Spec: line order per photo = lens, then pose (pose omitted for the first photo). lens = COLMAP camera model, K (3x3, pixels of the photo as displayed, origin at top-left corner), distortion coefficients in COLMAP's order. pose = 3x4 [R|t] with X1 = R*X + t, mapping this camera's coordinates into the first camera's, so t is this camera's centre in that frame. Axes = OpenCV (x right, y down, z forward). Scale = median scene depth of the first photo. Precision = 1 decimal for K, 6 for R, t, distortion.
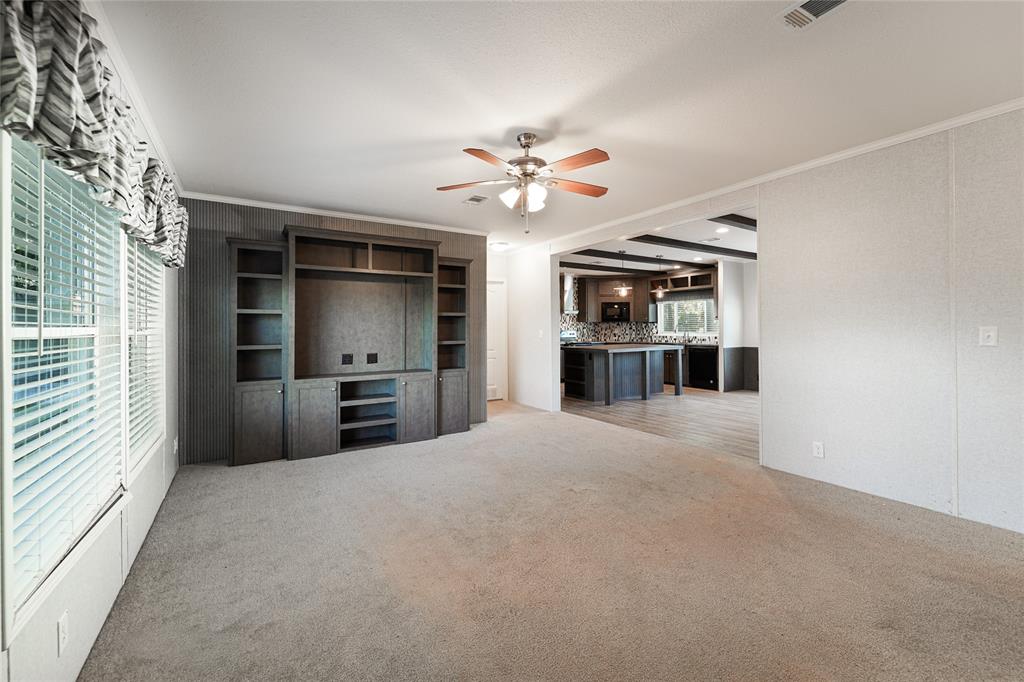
lens RADIAL K [[436.0, 0, 542.9], [0, 436.0, 329.0], [0, 0, 1]] dist [-0.001159, -0.000390]
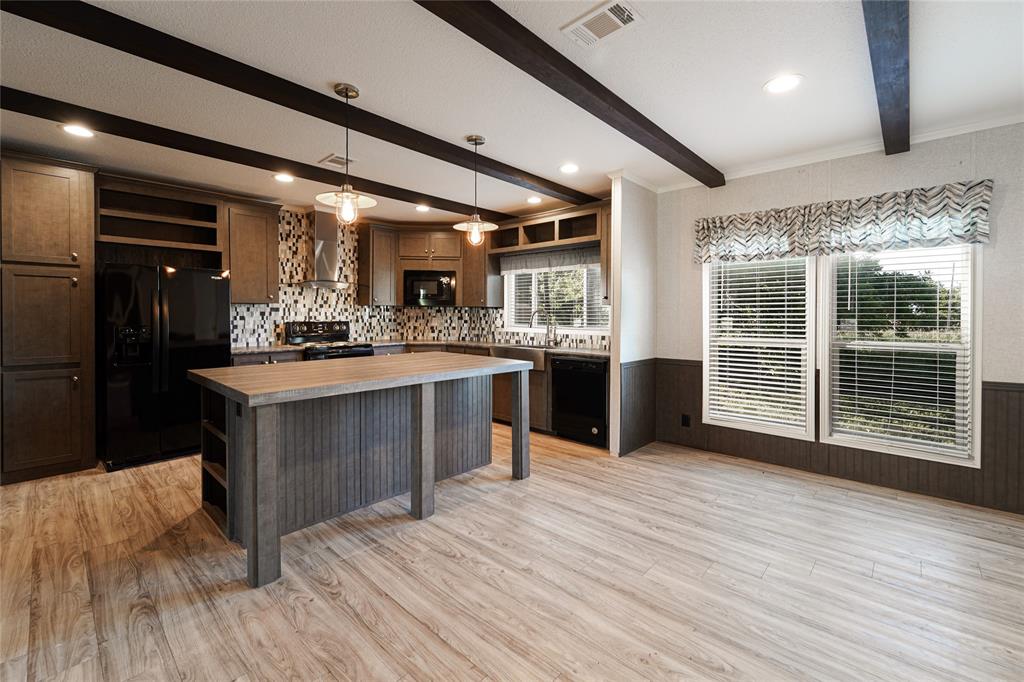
lens RADIAL K [[436.0, 0, 517.9], [0, 436.0, 321.9], [0, 0, 1]] dist [-0.001159, -0.000390]
pose [[0.979457, 0.009392, 0.201436, 0.175567], [-0.011727, 0.999877, 0.010403, -0.003549], [-0.201313, -0.012552, 0.979447, 0.467769]]
